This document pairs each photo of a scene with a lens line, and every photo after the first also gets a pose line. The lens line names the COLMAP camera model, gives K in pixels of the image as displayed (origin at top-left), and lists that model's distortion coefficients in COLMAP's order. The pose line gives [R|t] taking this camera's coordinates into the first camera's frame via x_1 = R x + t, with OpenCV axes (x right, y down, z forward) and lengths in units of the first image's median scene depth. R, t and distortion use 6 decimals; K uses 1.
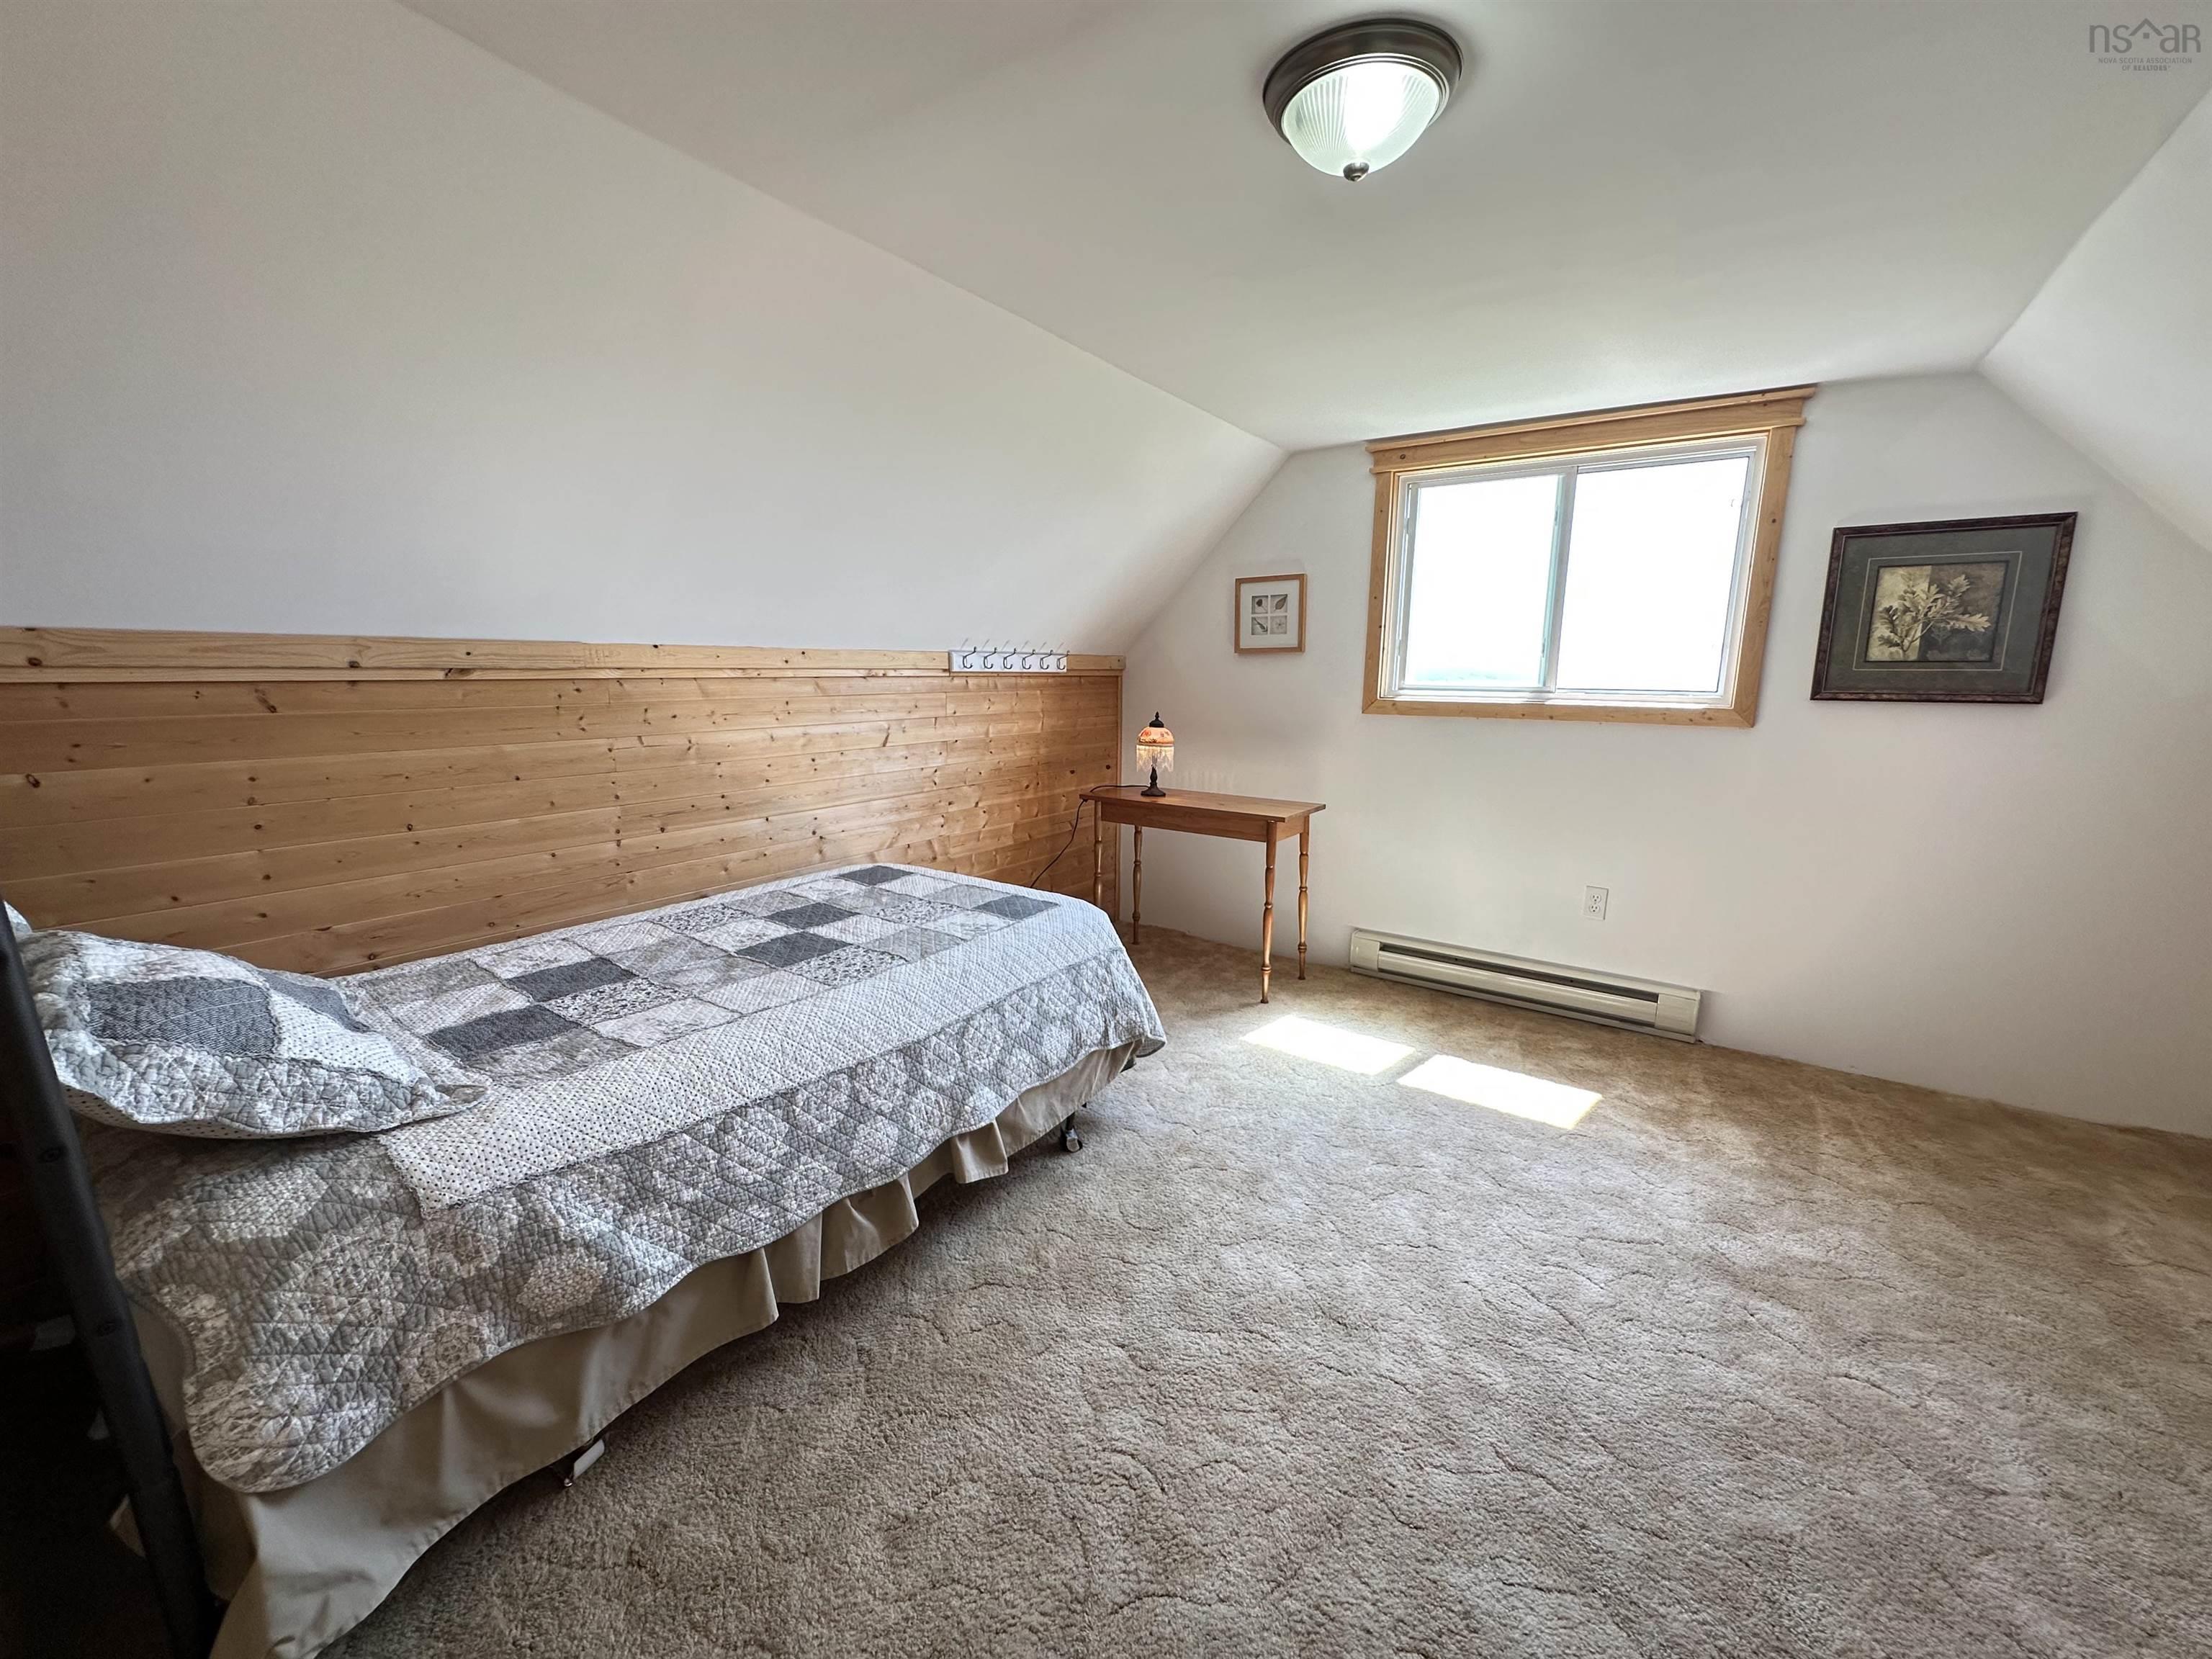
lens RADIAL K [[879.7, 0, 1104.2], [0, 879.7, 826.7], [0, 0, 1]] dist [-0.003514, 0.000757]
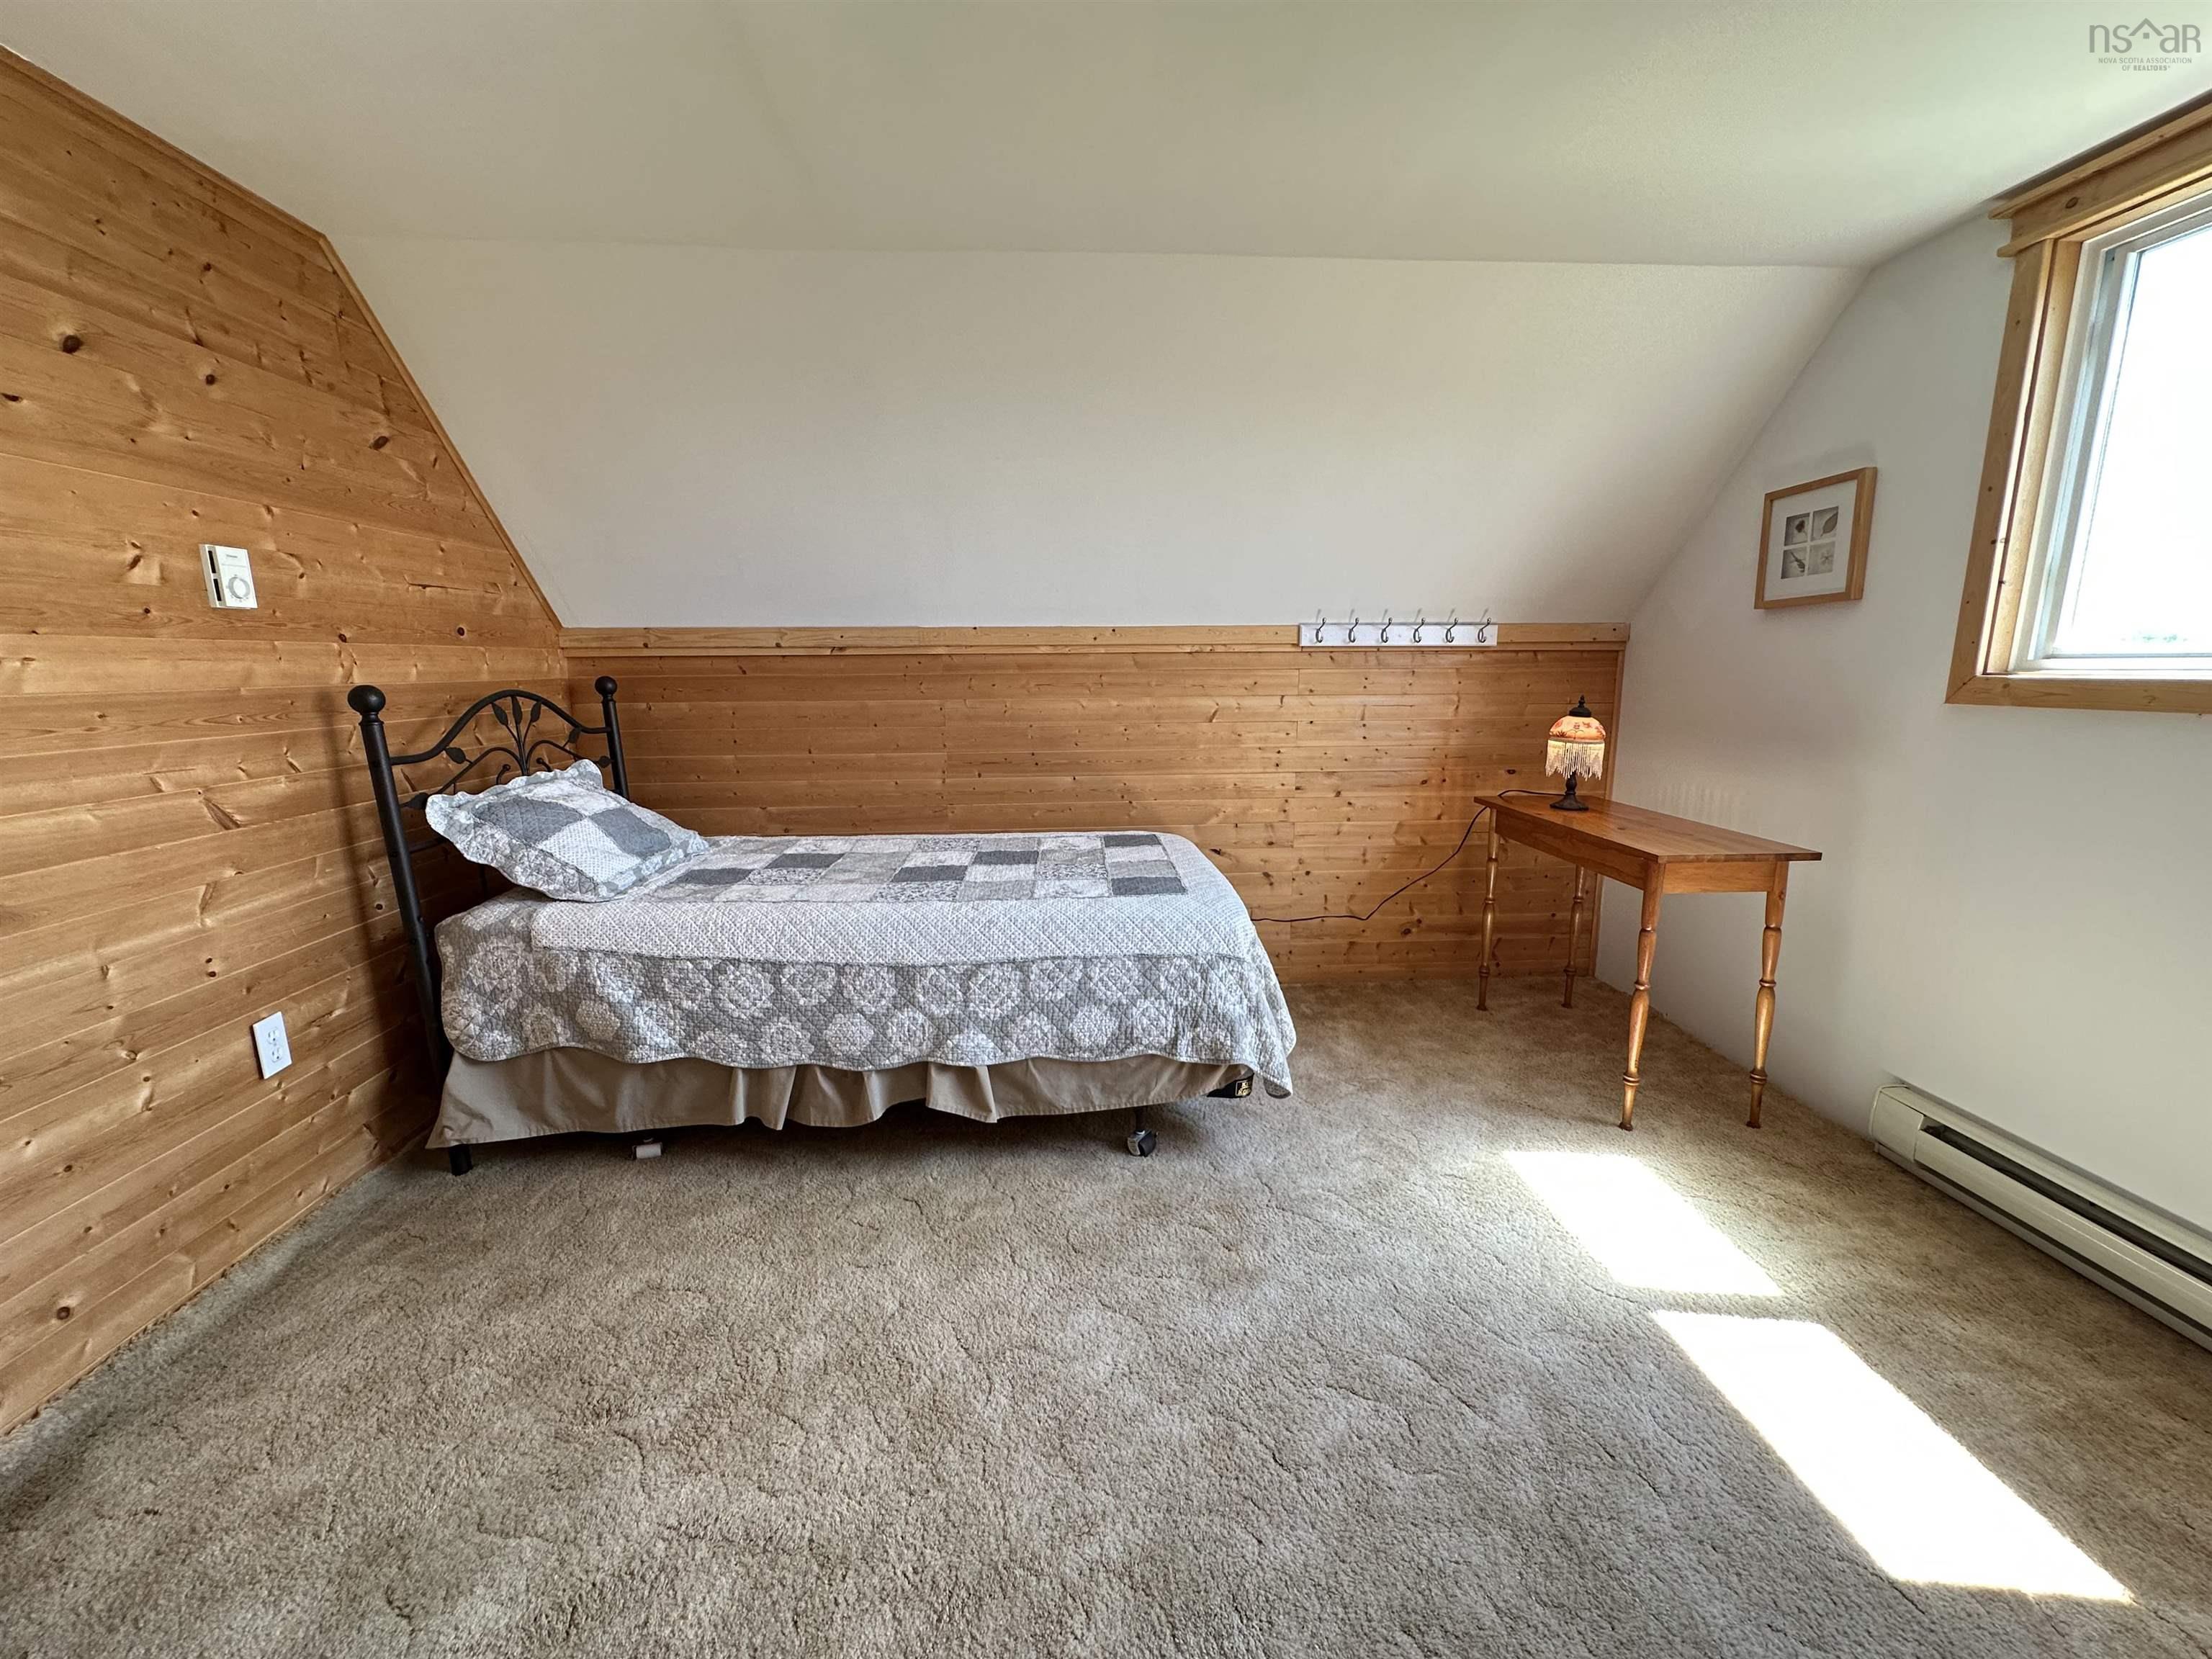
lens RADIAL K [[879.7, 0, 1113.4], [0, 879.7, 827.7], [0, 0, 1]] dist [-0.003514, 0.000757]
pose [[0.617854, 0.130778, -0.775341, 0.728539], [-0.128435, 0.989613, 0.064572, -0.033760], [0.775732, 0.059685, 0.628233, 0.440425]]
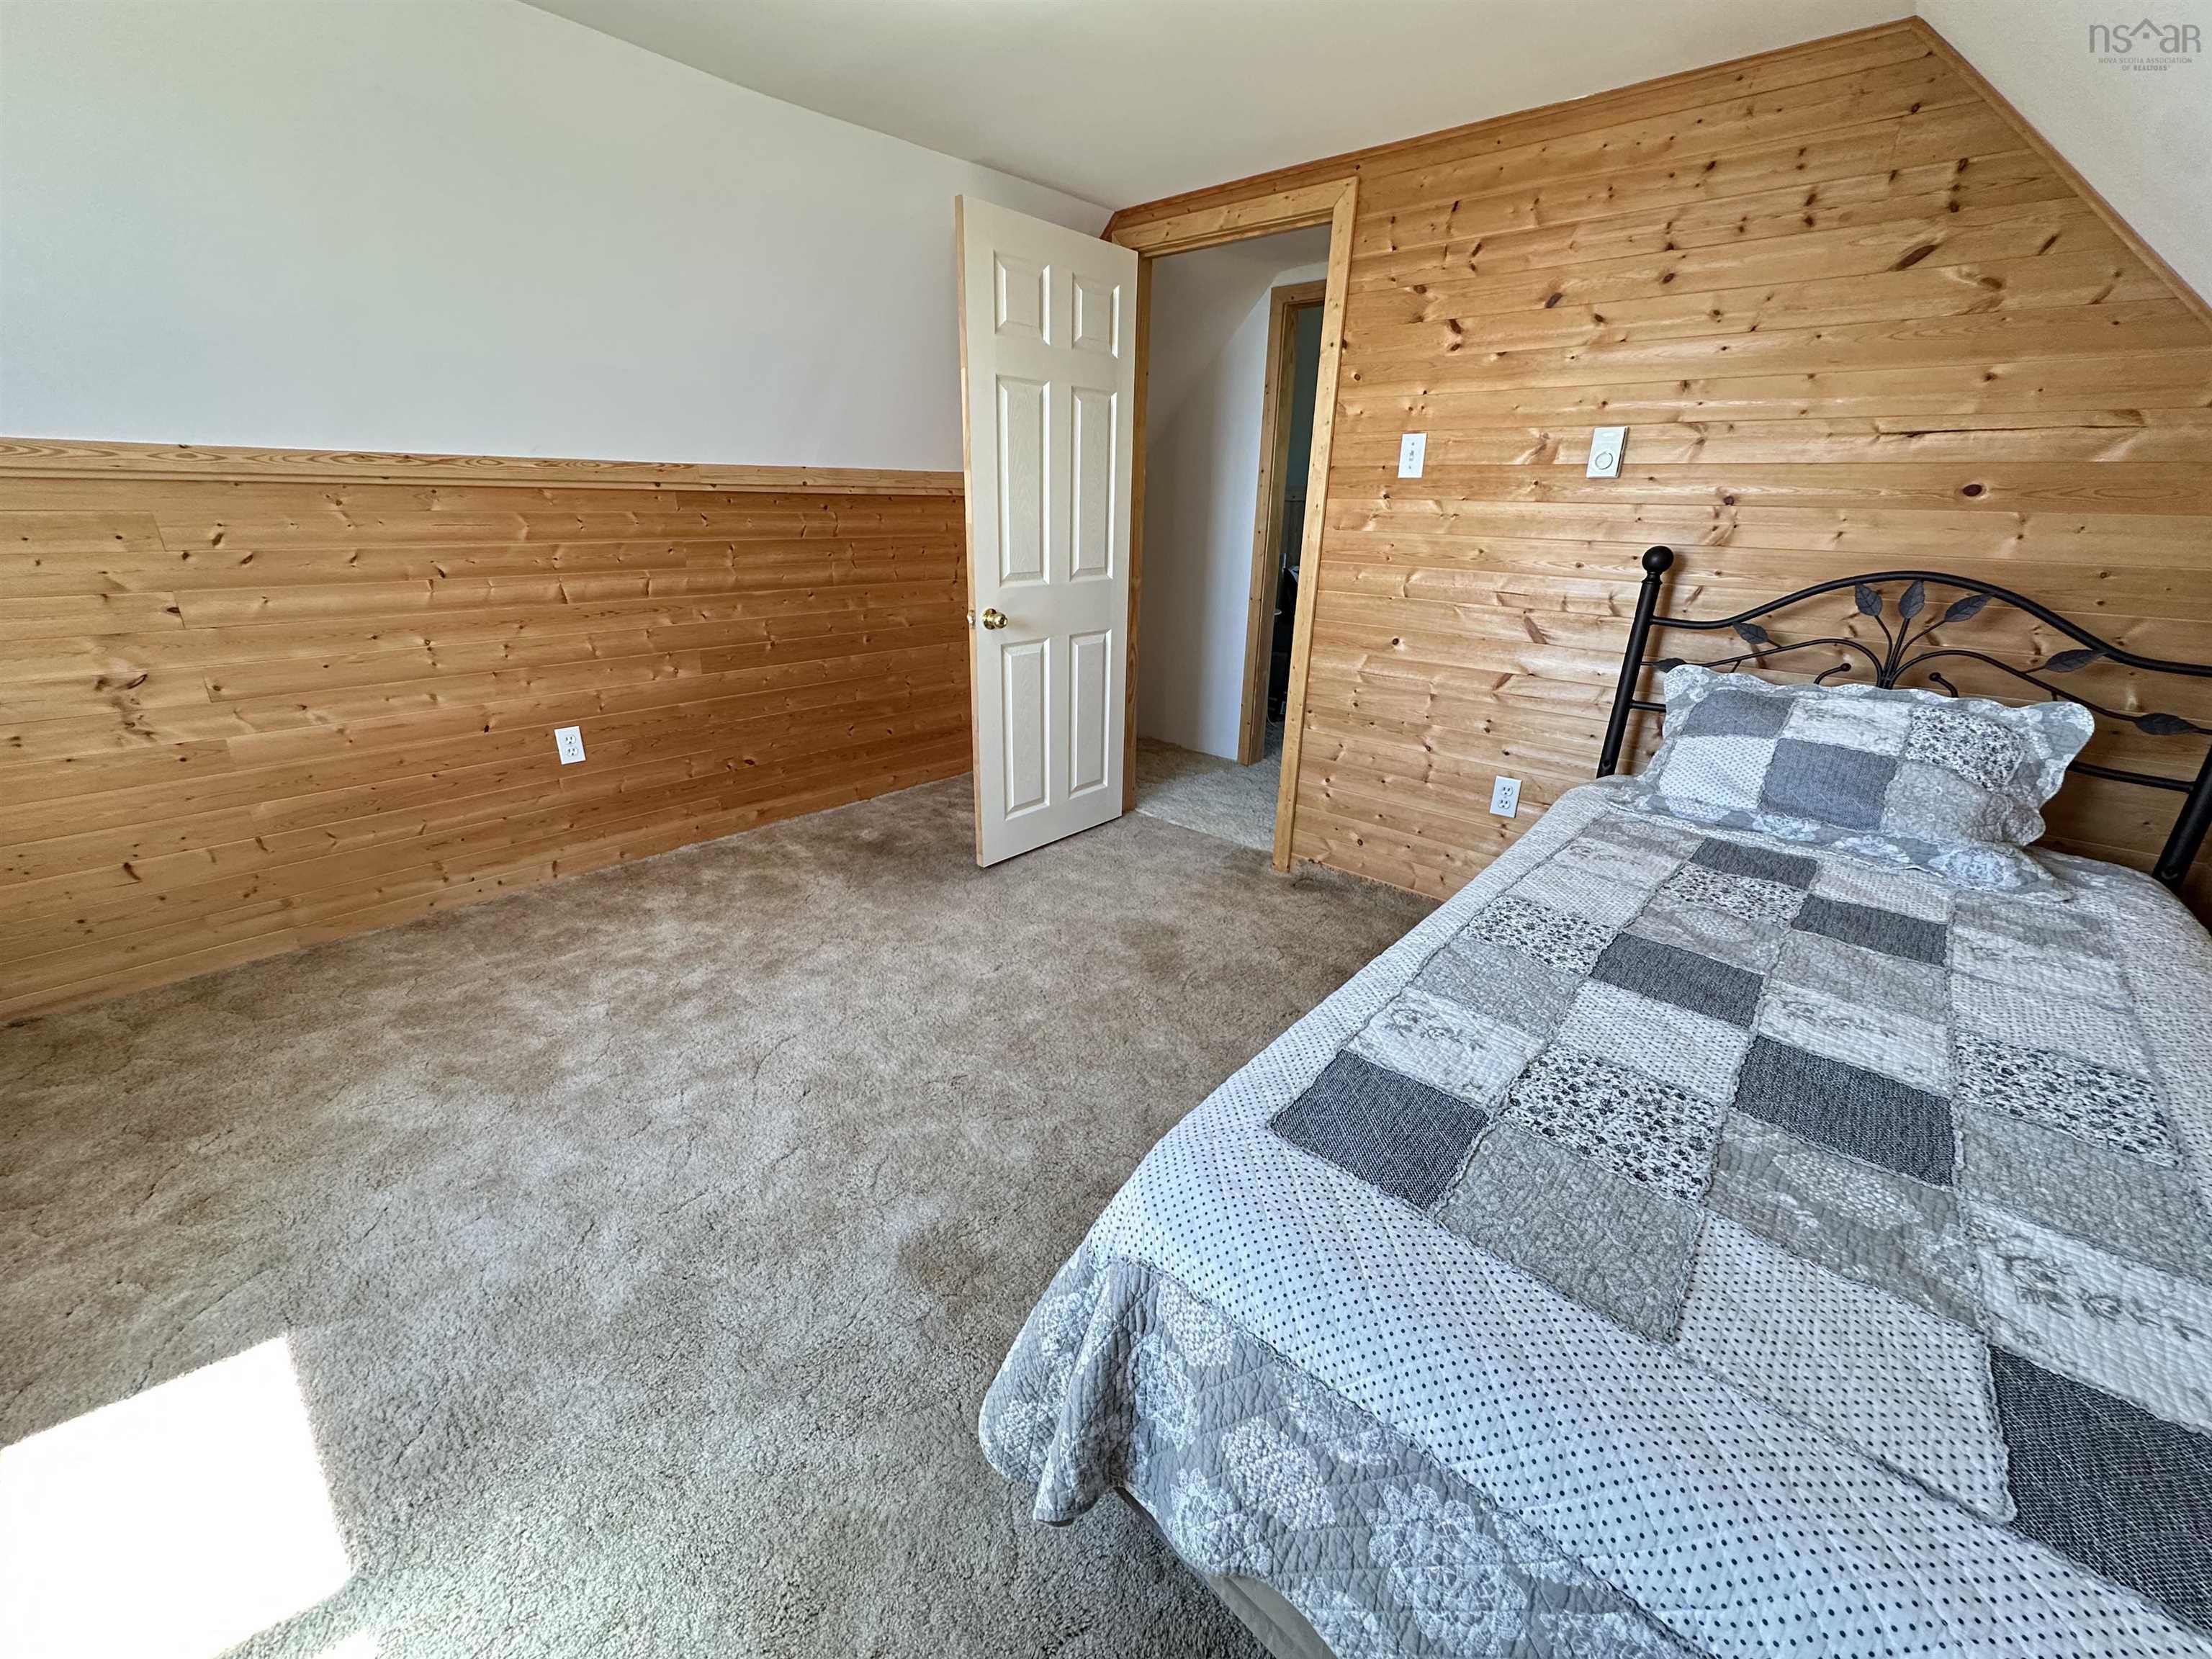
lens RADIAL K [[879.7, 0, 1103.2], [0, 879.7, 835.3], [0, 0, 1]] dist [-0.003514, 0.000757]
pose [[-0.991711, -0.072616, 0.105997, -0.013089], [-0.007221, 0.855169, 0.518298, -0.262339], [-0.128282, 0.513237, -0.848606, 1.534494]]
